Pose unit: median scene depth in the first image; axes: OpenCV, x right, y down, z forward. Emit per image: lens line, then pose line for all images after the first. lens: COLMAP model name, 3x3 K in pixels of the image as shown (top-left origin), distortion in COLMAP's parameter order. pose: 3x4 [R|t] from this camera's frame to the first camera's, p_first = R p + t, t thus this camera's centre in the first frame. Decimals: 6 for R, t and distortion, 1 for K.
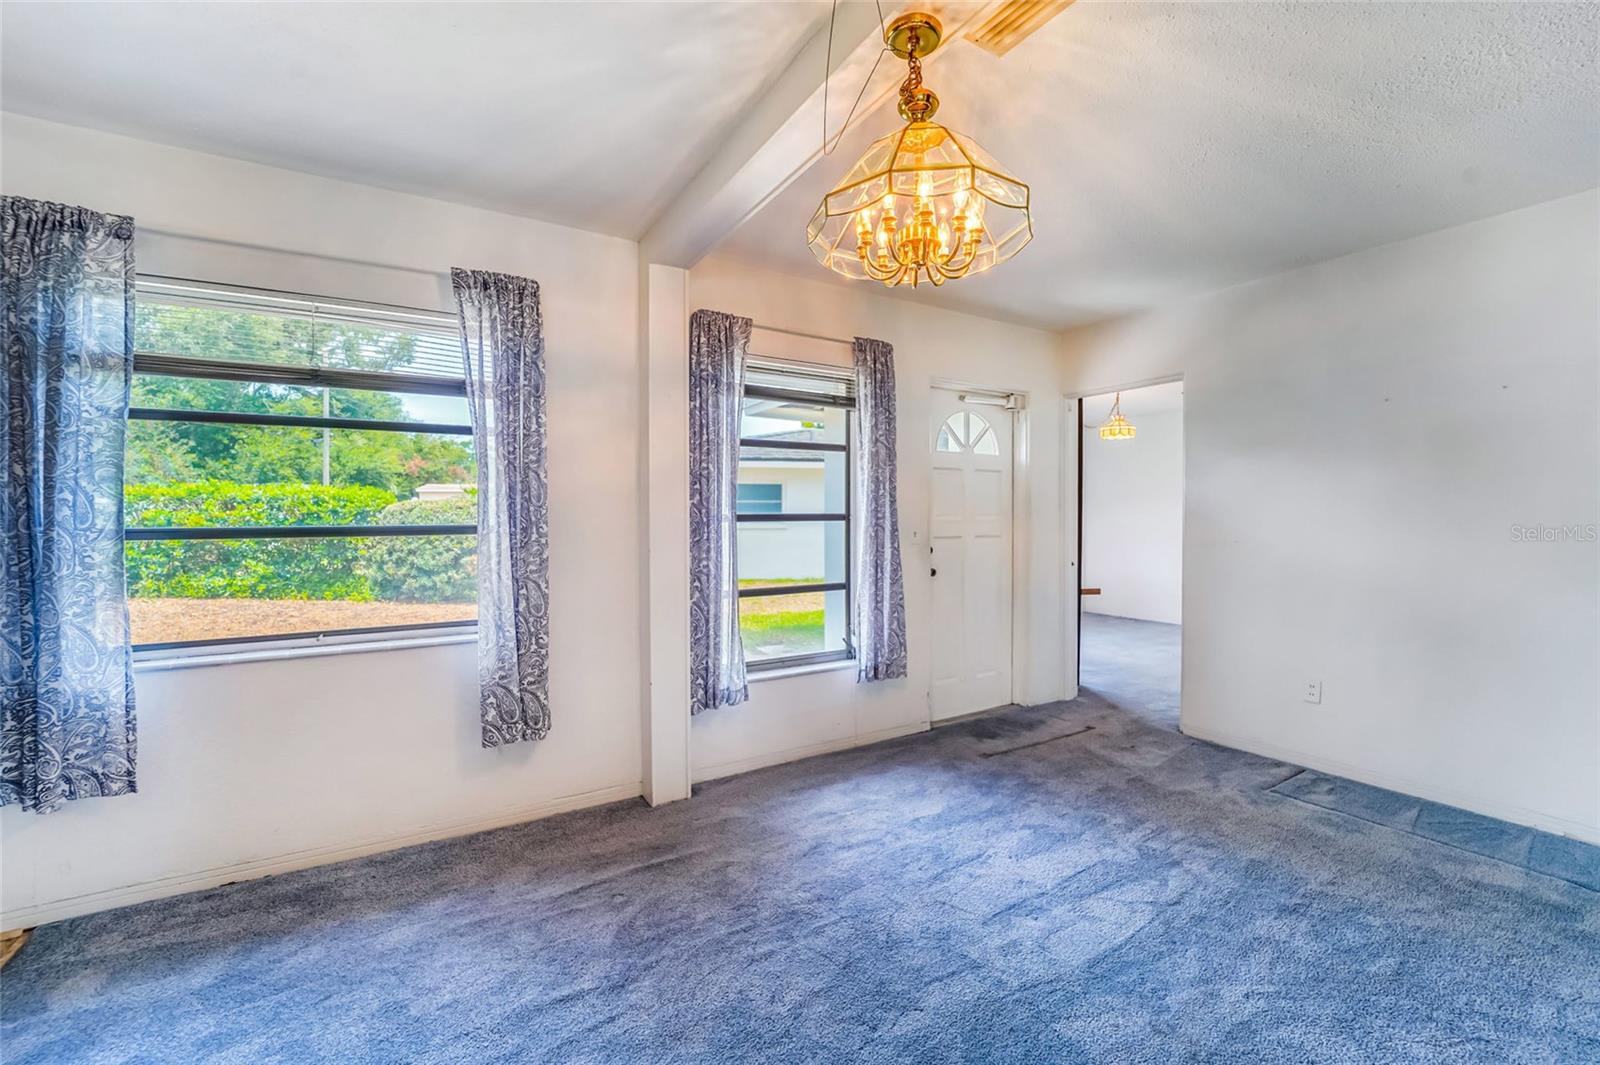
lens RADIAL K [[657.2, 0, 797.4], [0, 657.2, 523.5], [0, 0, 1]] dist [-0.018539, -0.001755]
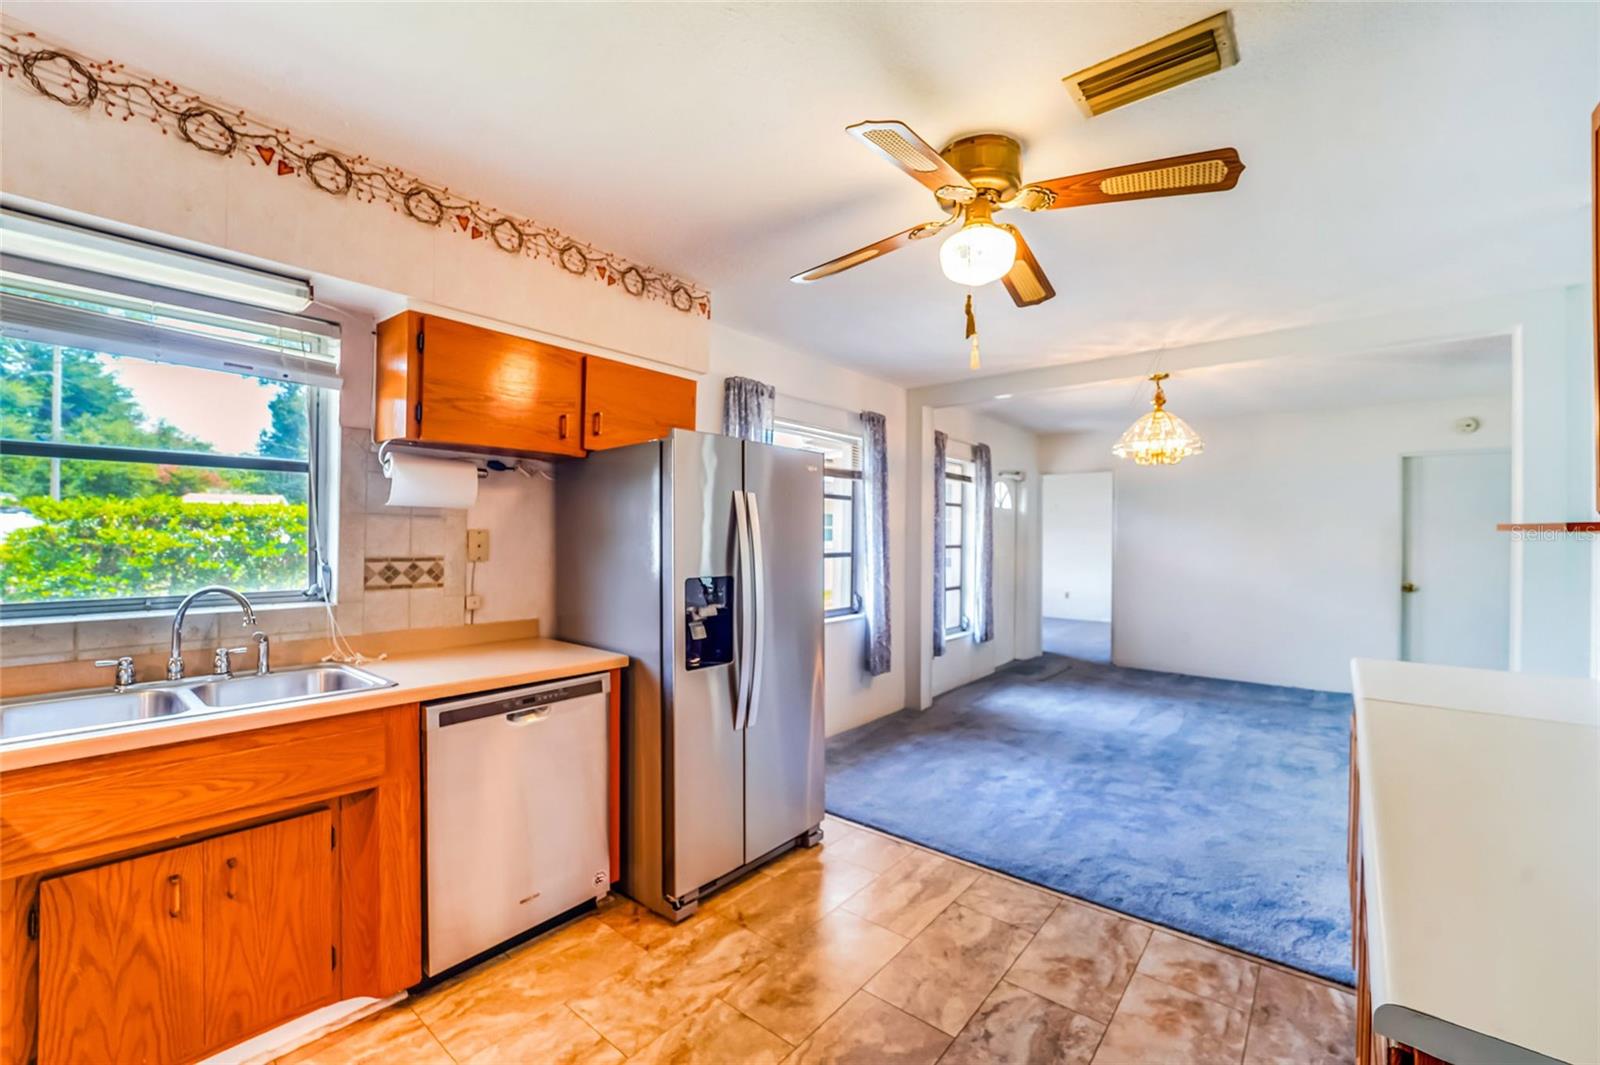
lens RADIAL K [[657.2, 0, 790.7], [0, 657.2, 533.1], [0, 0, 1]] dist [-0.018539, -0.001755]
pose [[0.944349, 0.012534, 0.328707, -1.086188], [-0.008023, 0.999854, -0.015078, -0.018891], [-0.328848, 0.011602, 0.944311, -0.535834]]
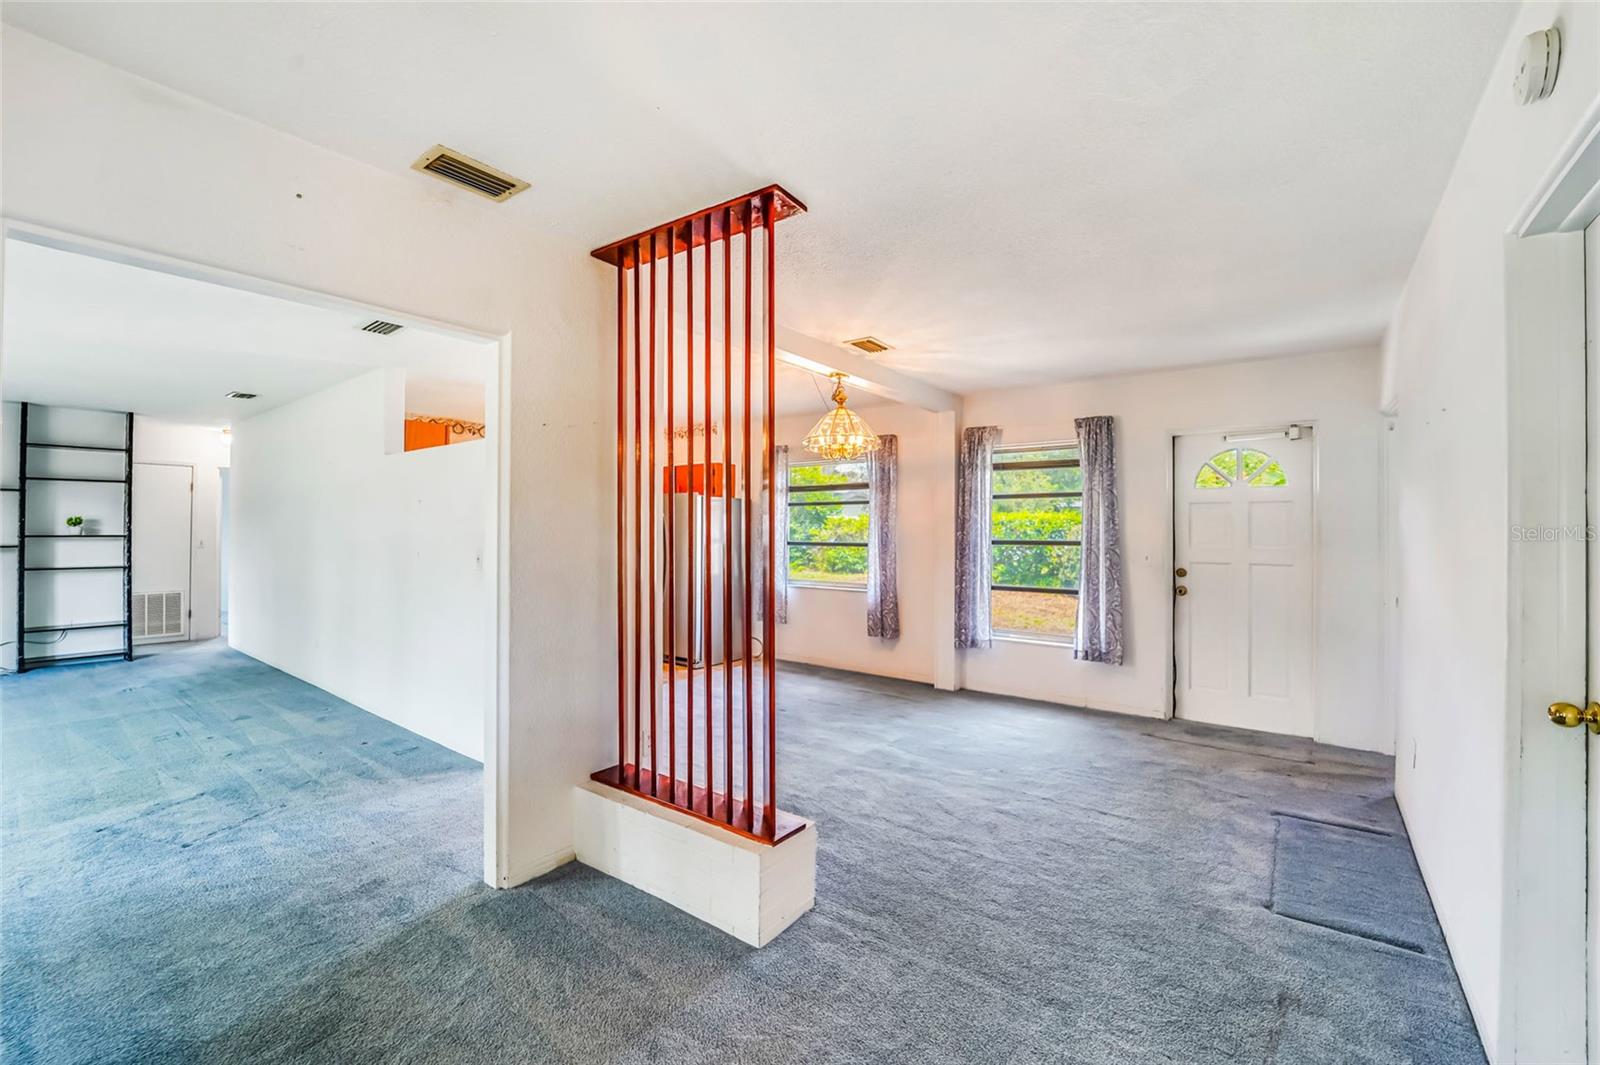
lens RADIAL K [[657.2, 0, 793.3], [0, 657.2, 525.4], [0, 0, 1]] dist [-0.018539, -0.001755]
pose [[0.363592, -0.001244, -0.931557, 1.386908], [-0.015669, 0.999849, -0.007451, -0.033018], [0.931427, 0.017305, 0.363518, -0.115265]]
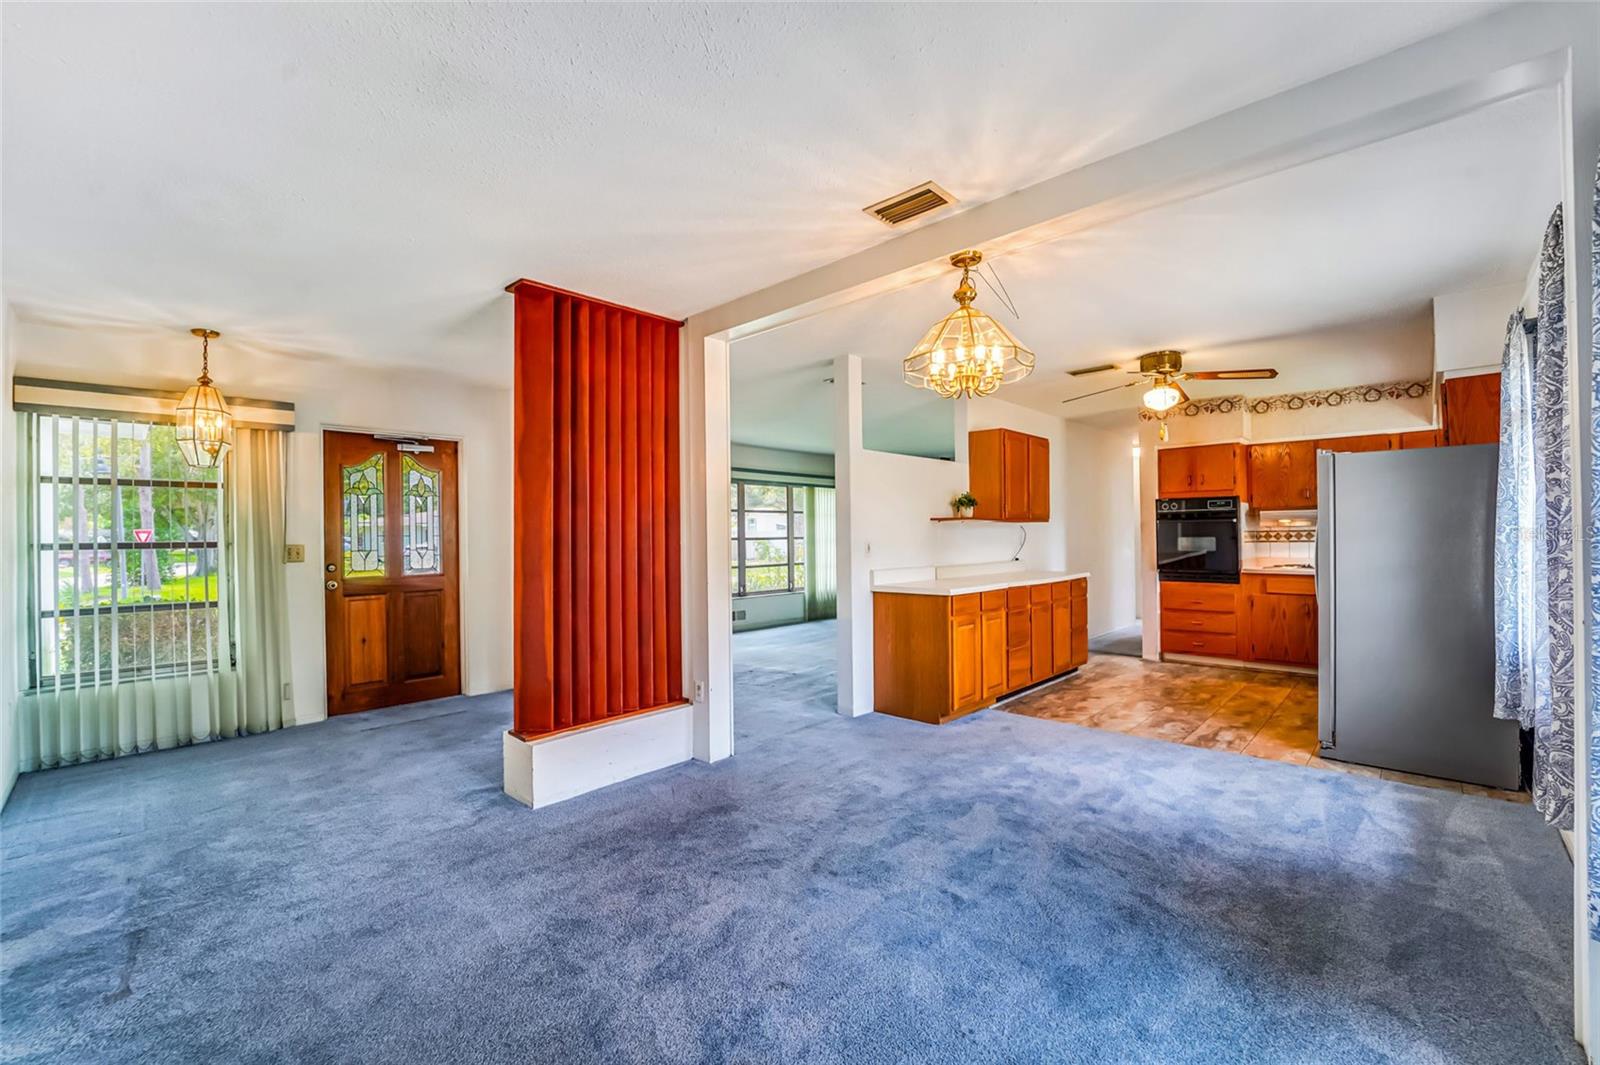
lens RADIAL K [[657.2, 0, 796.3], [0, 657.2, 537.5], [0, 0, 1]] dist [-0.018539, -0.001755]
pose [[-0.965656, 0.015523, -0.259358, 0.534003], [0.012691, 0.999840, 0.012593, -0.014576], [0.259512, 0.008869, -0.965699, 1.280368]]
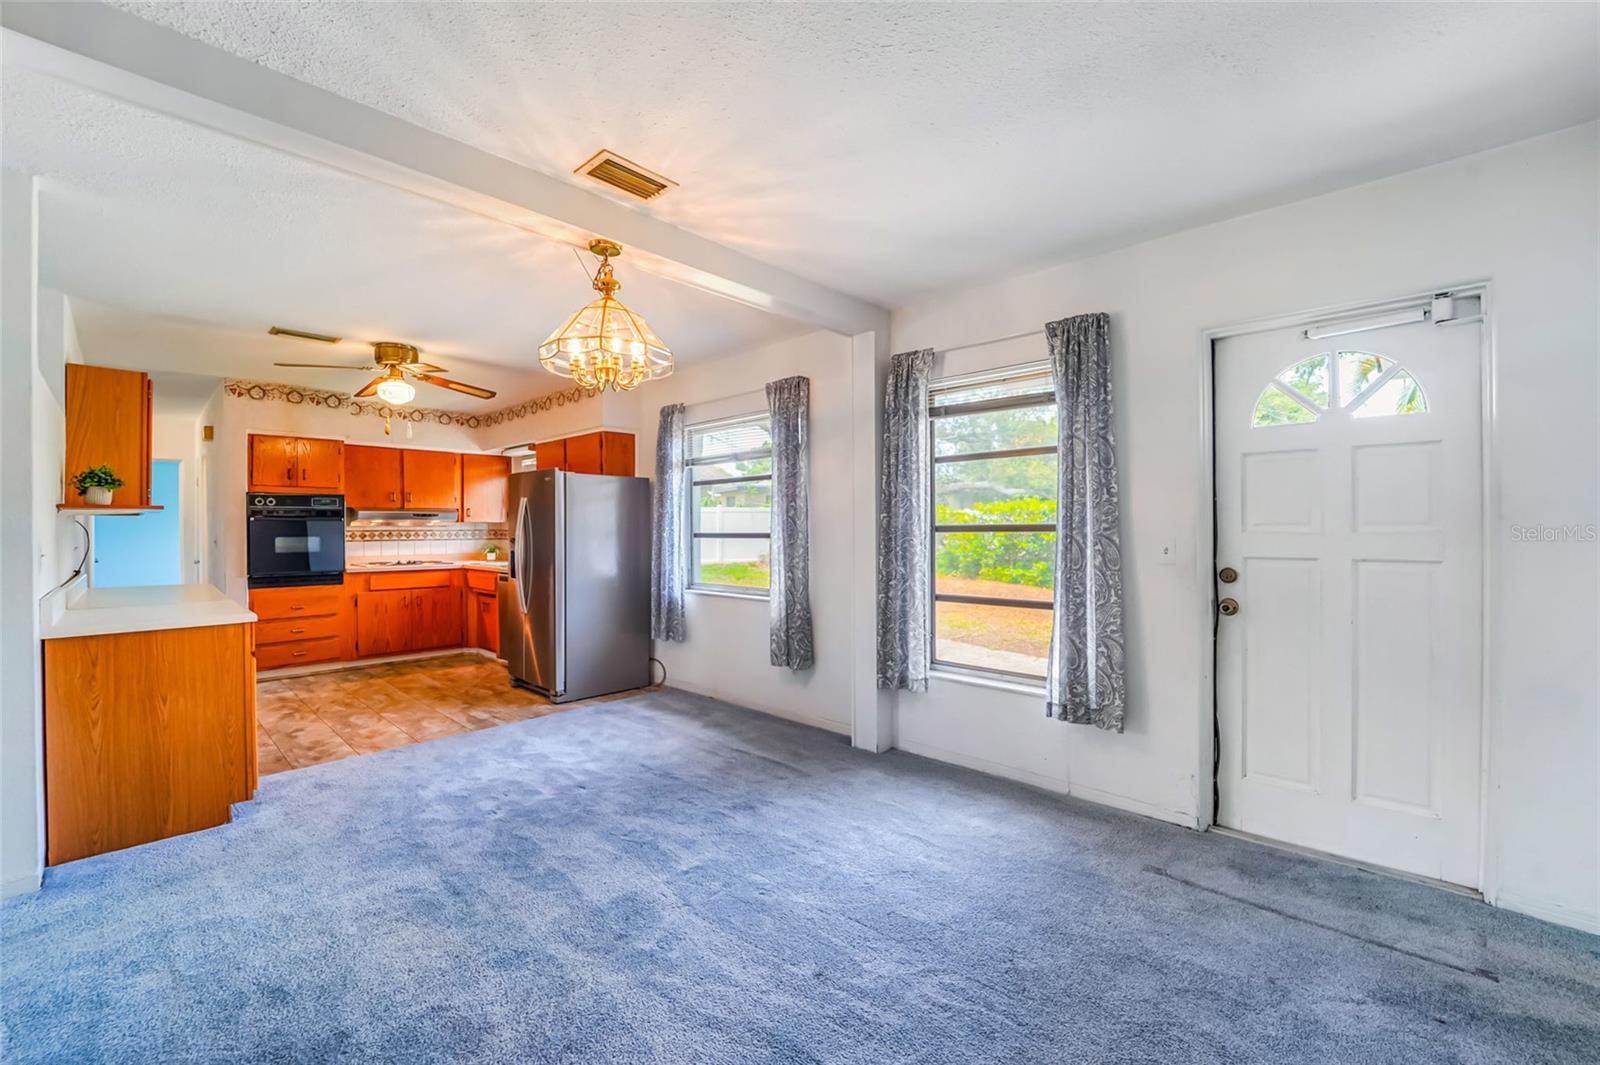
lens RADIAL K [[657.2, 0, 801.9], [0, 657.2, 529.4], [0, 0, 1]] dist [-0.018539, -0.001755]
pose [[0.269379, 0.004015, -0.963026, 0.974219], [-0.006058, 0.999979, 0.002475, -0.008501], [0.963015, 0.005167, 0.269398, 0.514819]]
